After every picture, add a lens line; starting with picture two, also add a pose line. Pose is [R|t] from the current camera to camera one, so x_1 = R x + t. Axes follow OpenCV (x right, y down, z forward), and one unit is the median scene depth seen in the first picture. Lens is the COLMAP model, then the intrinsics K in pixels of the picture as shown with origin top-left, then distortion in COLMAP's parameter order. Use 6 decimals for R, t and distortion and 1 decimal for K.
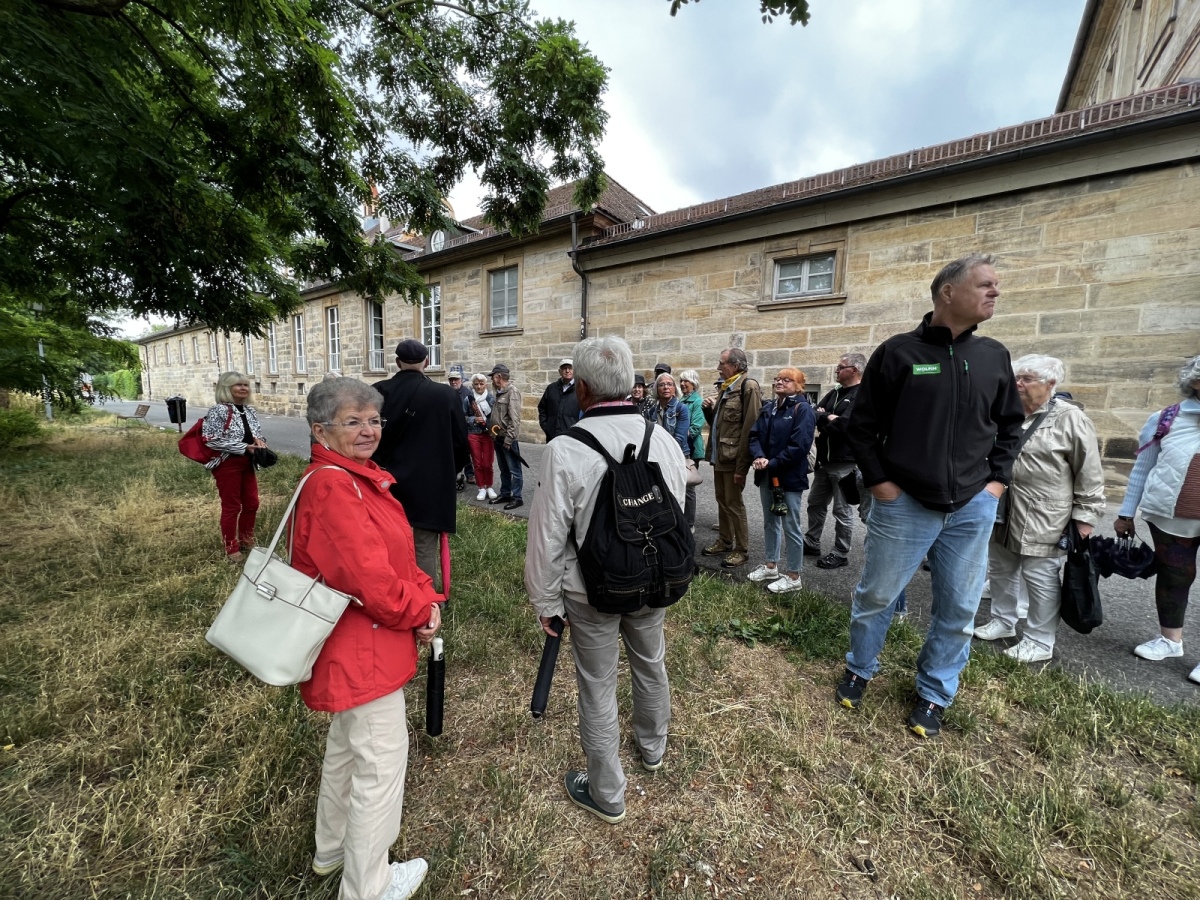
lens RADIAL K [[481.7, 0, 600.0], [0, 481.7, 450.0], [0, 0, 1]] dist [-0.001956, 0.000284]
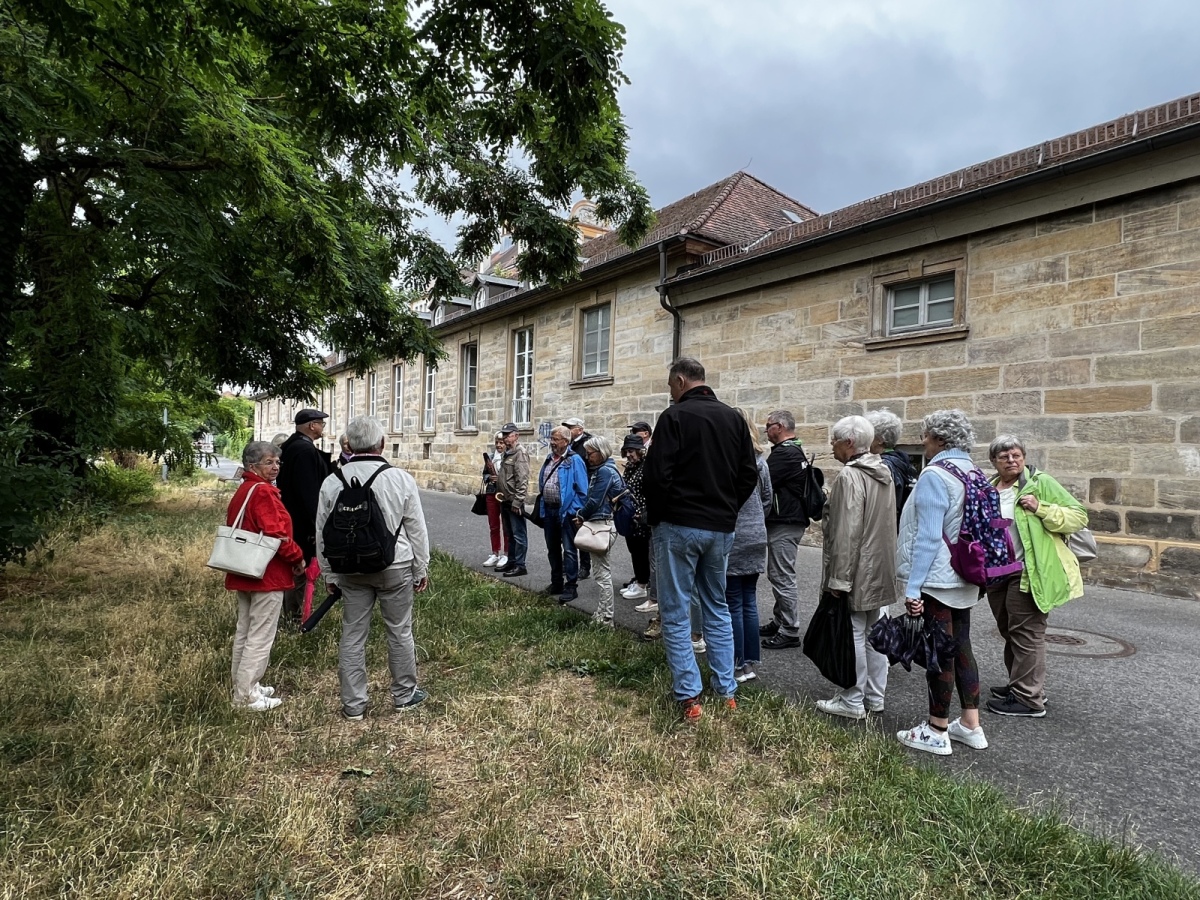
lens RADIAL K [[734.5, 0, 600.0], [0, 734.5, 450.0], [0, 0, 1]] dist [0.002065, 0.000728]
pose [[0.946494, 0.001565, -0.322716, 0.299648], [-0.043134, 0.991630, -0.121697, 0.030013], [0.319824, 0.129105, 0.938640, -0.214372]]
